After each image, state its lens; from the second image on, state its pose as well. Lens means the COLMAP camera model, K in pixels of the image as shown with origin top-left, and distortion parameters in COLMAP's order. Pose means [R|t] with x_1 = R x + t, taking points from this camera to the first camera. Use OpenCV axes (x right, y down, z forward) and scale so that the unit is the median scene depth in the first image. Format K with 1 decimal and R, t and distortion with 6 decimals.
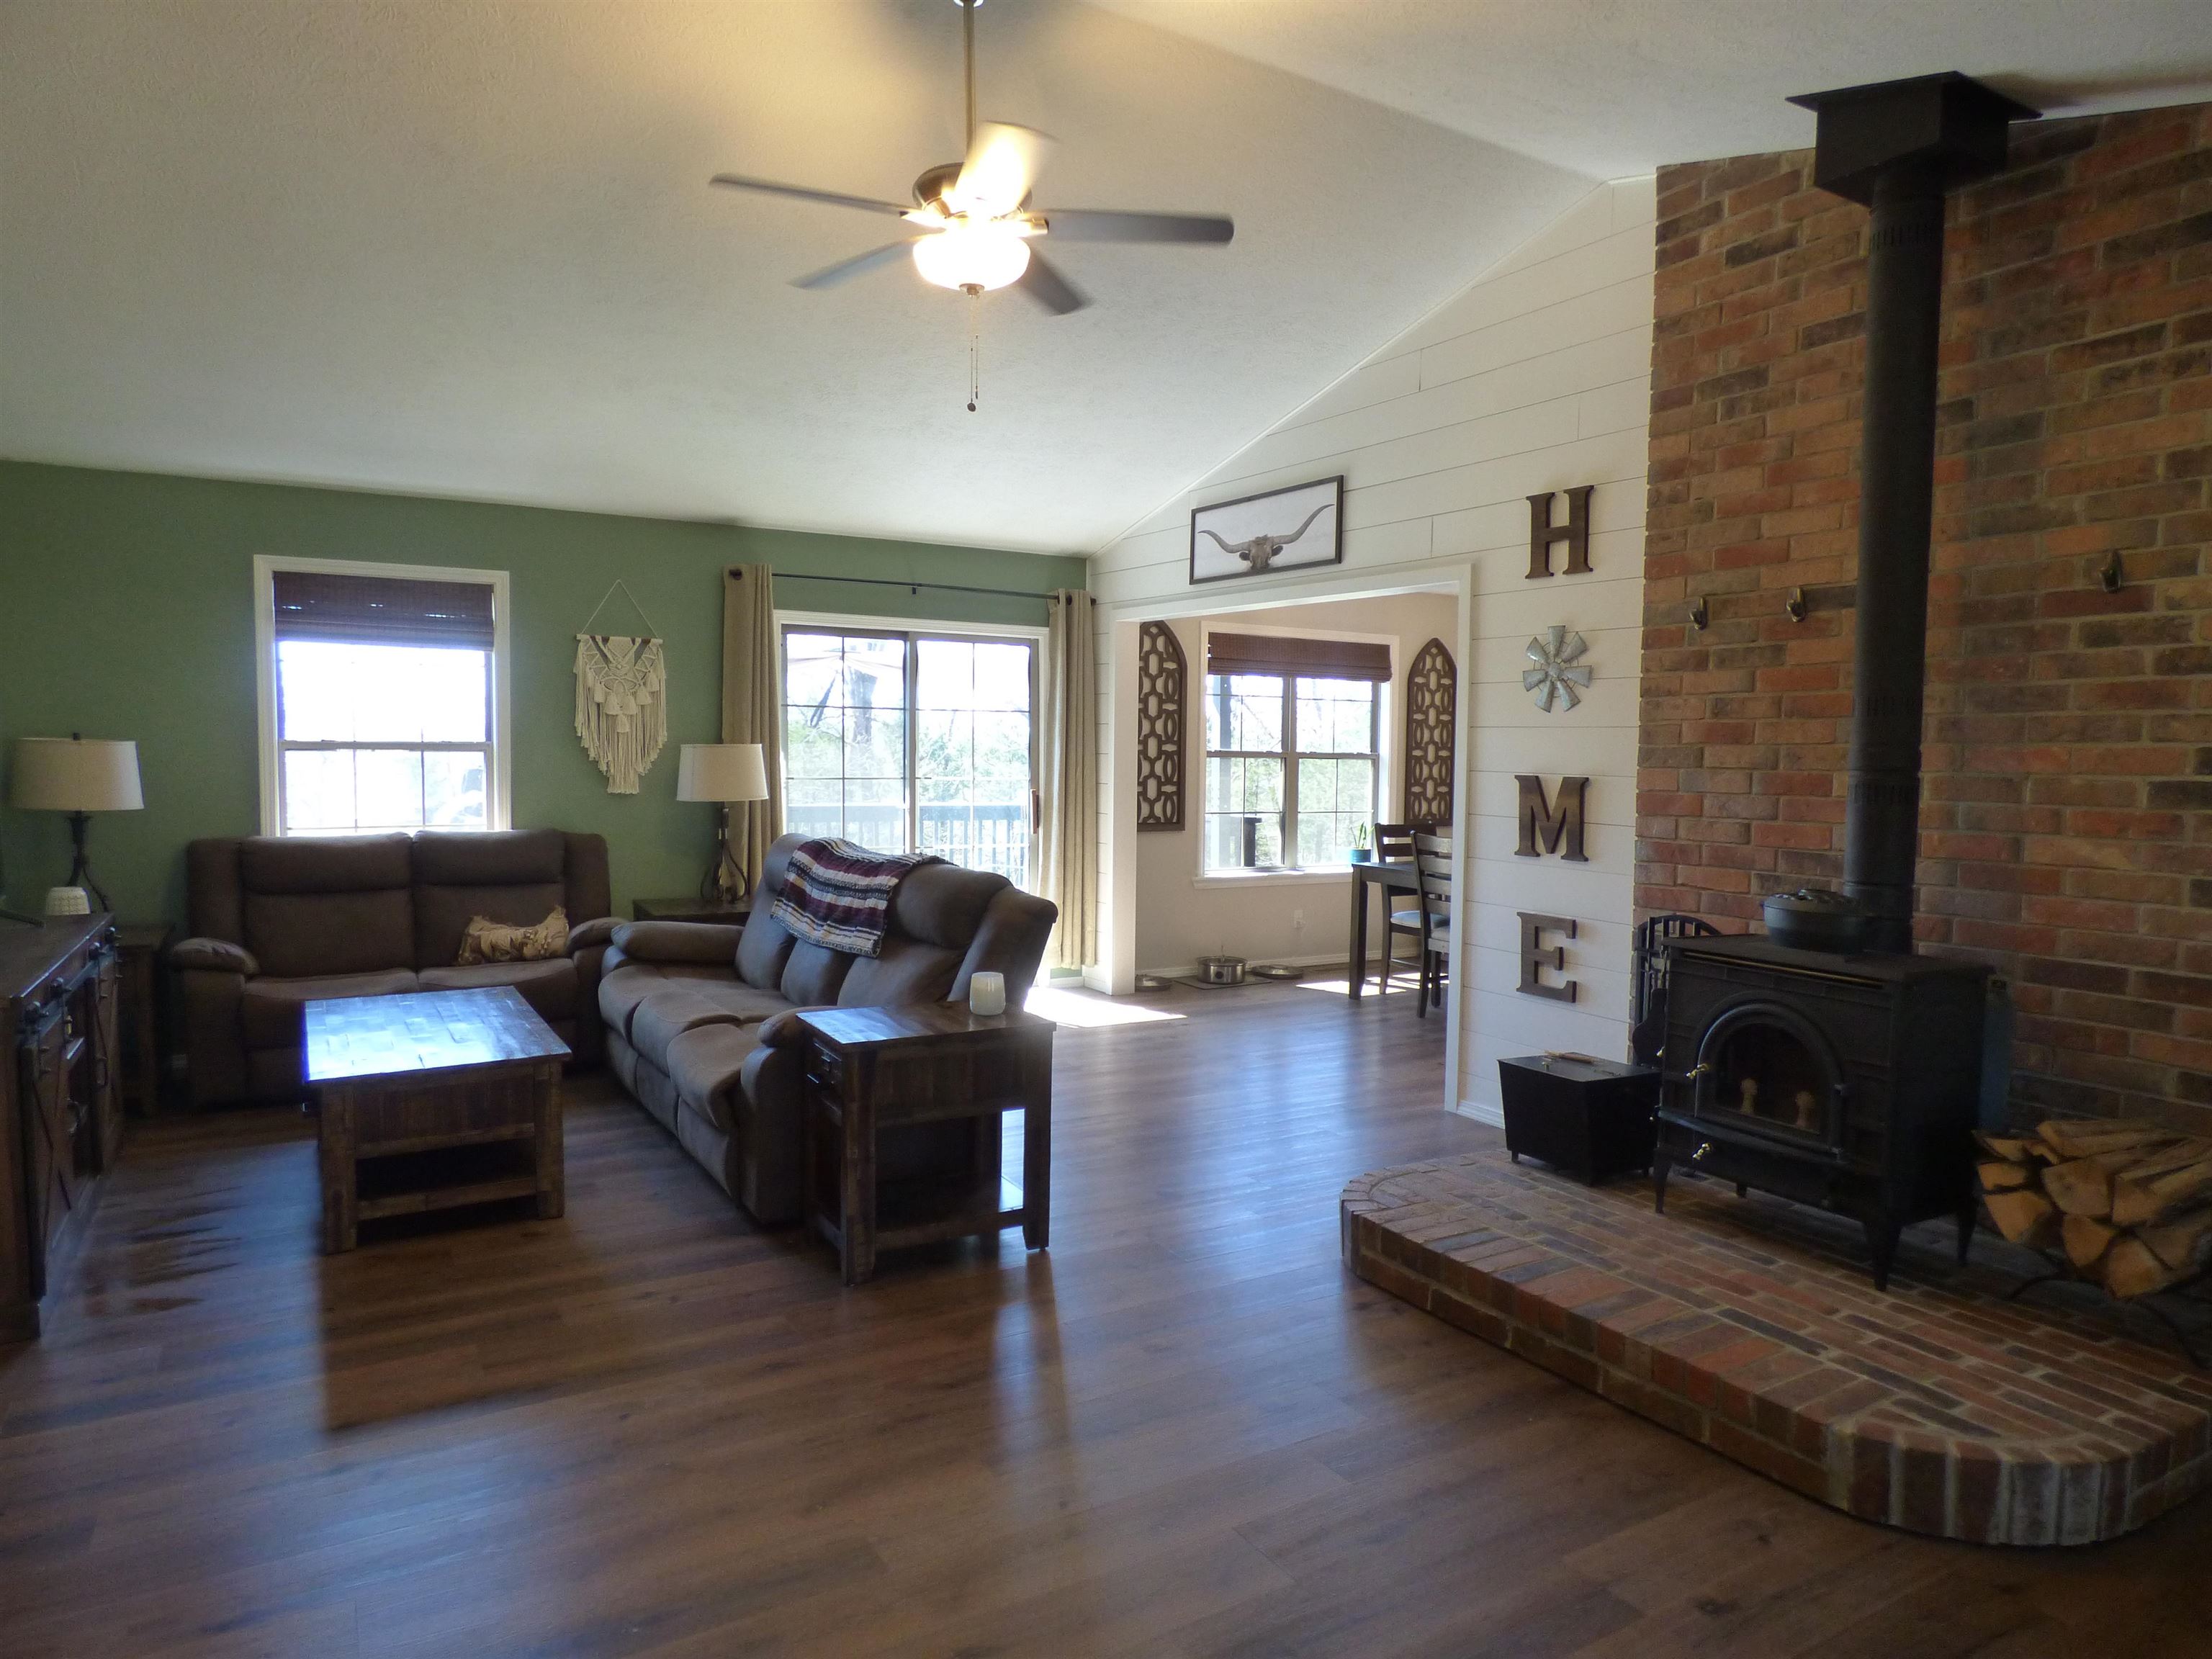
lens RADIAL K [[1348.5, 0, 1112.7], [0, 1348.5, 831.2], [0, 0, 1]] dist [-0.003611, -0.002962]
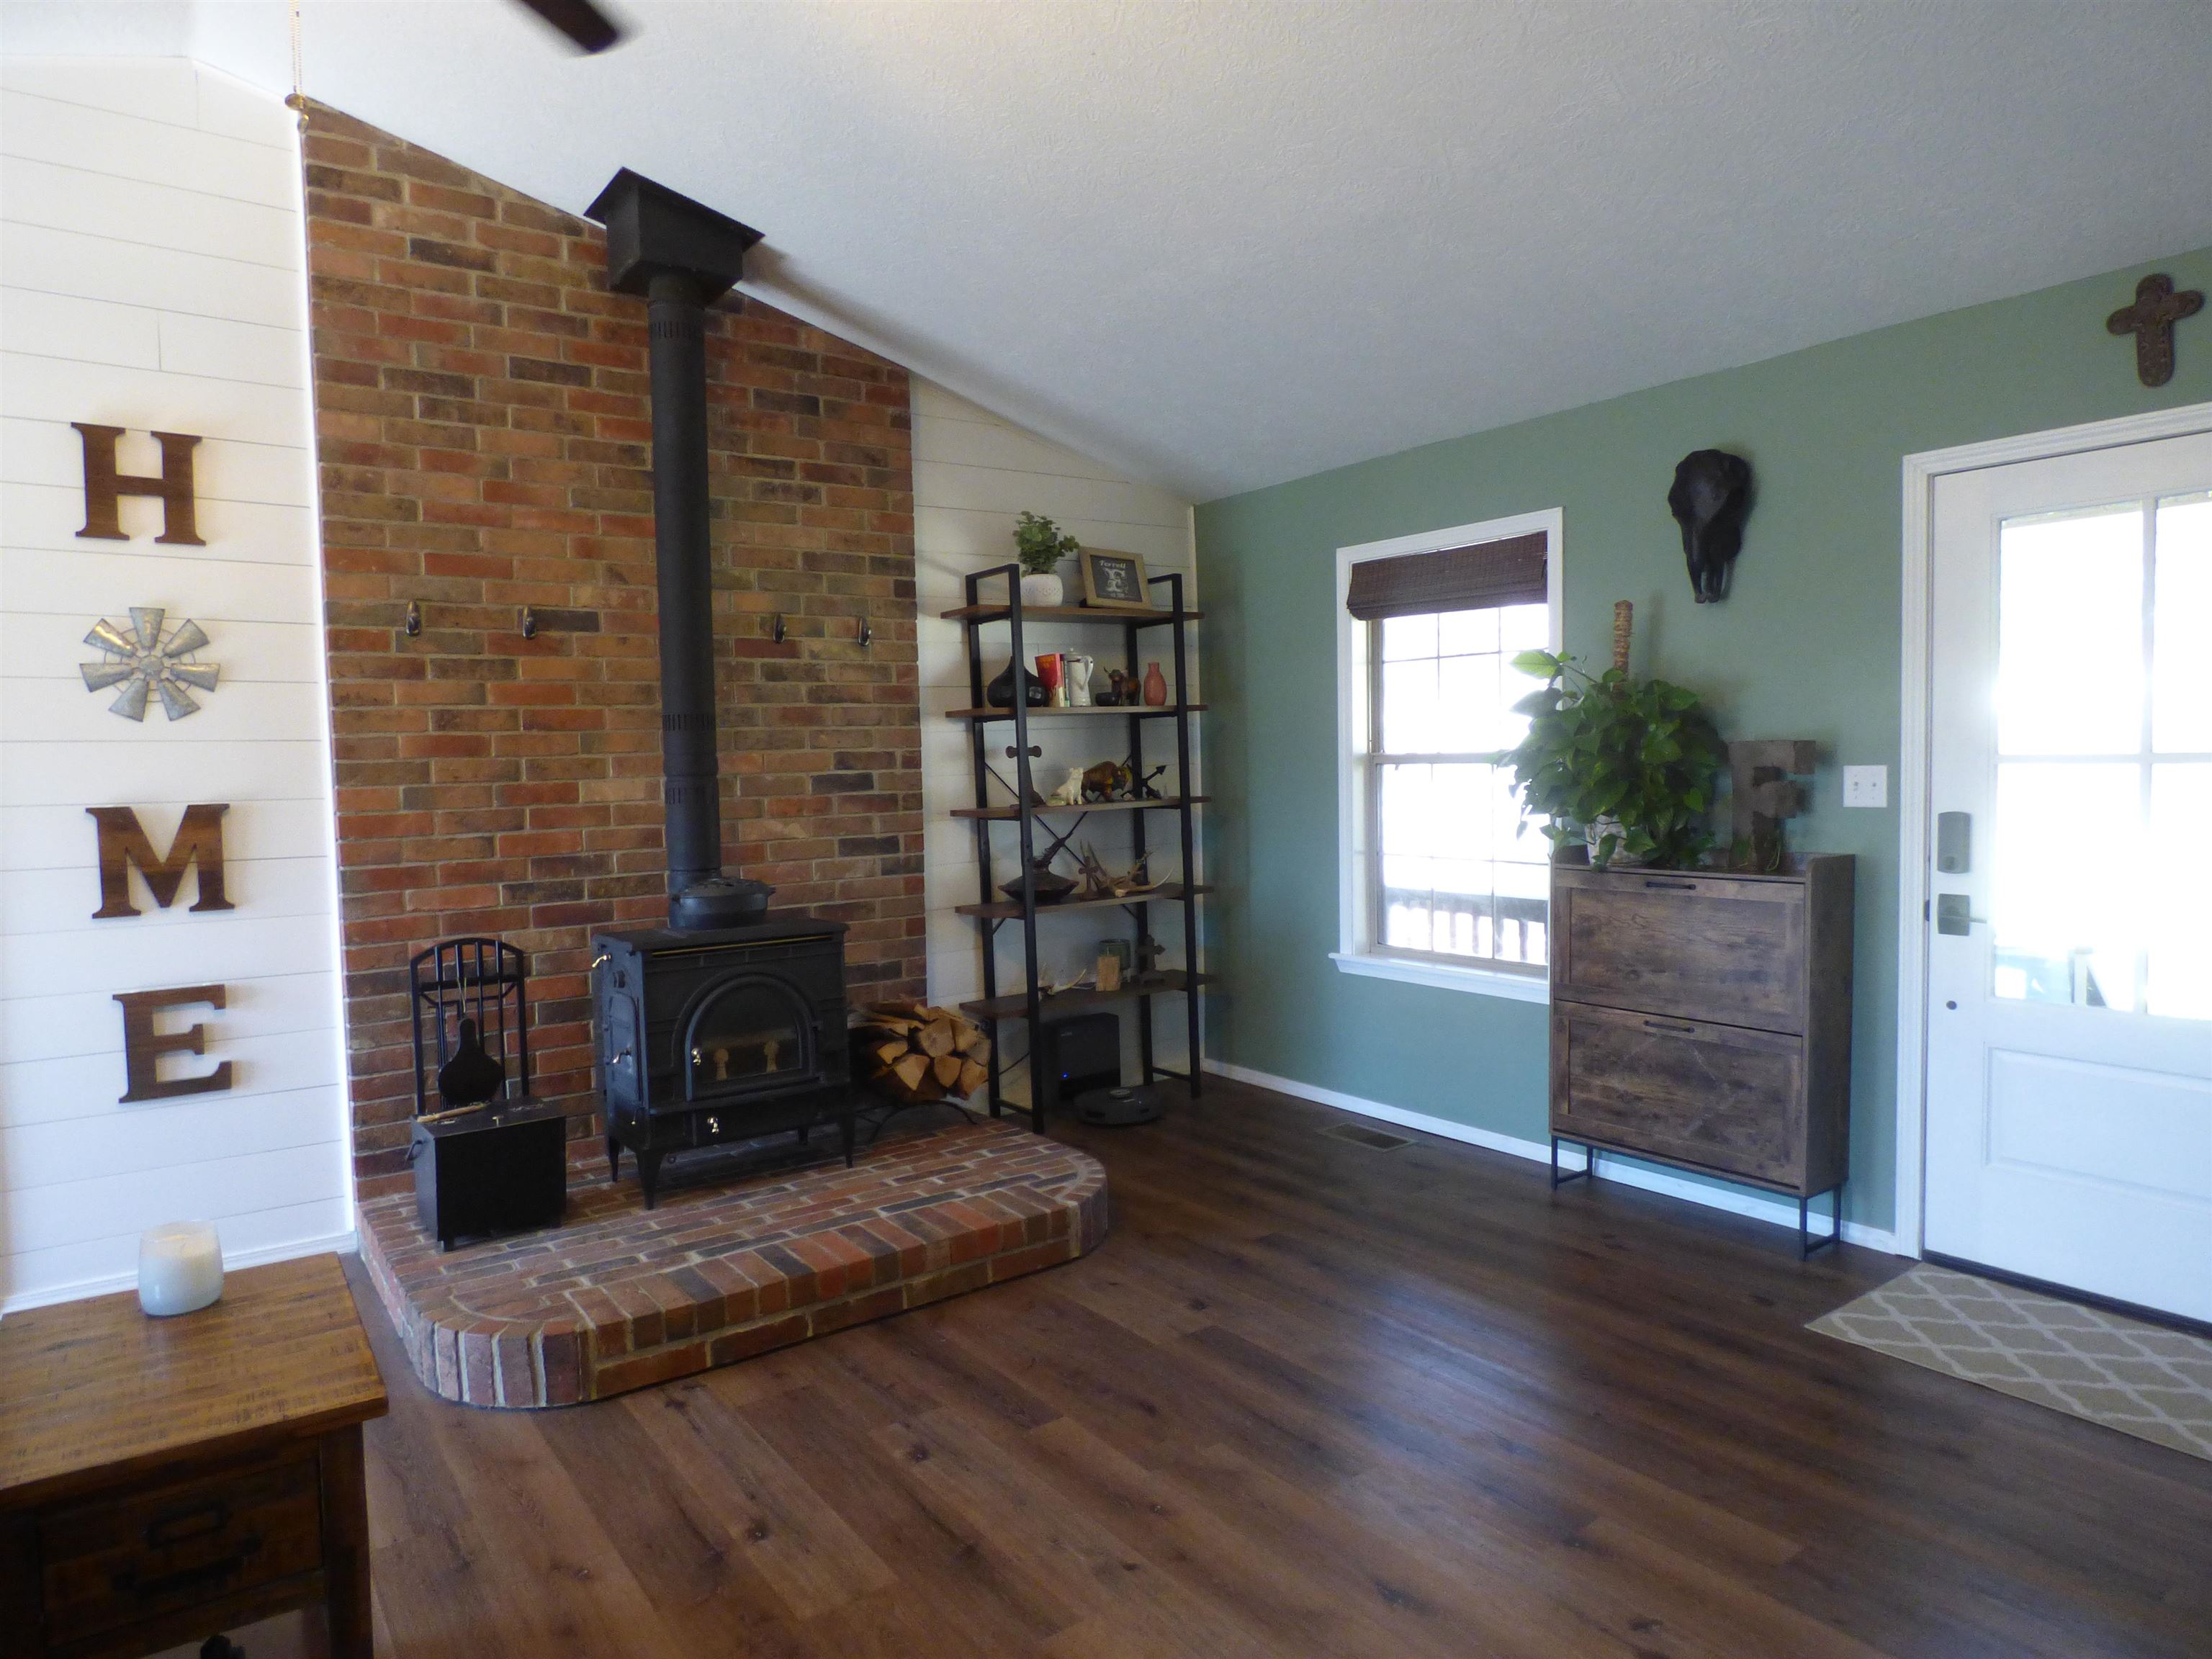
lens RADIAL K [[1305.5, 0, 1137.9], [0, 1305.5, 820.1], [0, 0, 1]] dist [-0.002638, -0.001846]
pose [[-0.080648, -0.058440, 0.995028, -0.650346], [0.081722, 0.994531, 0.065034, -0.050837], [-0.993387, 0.086561, -0.075431, 0.737217]]
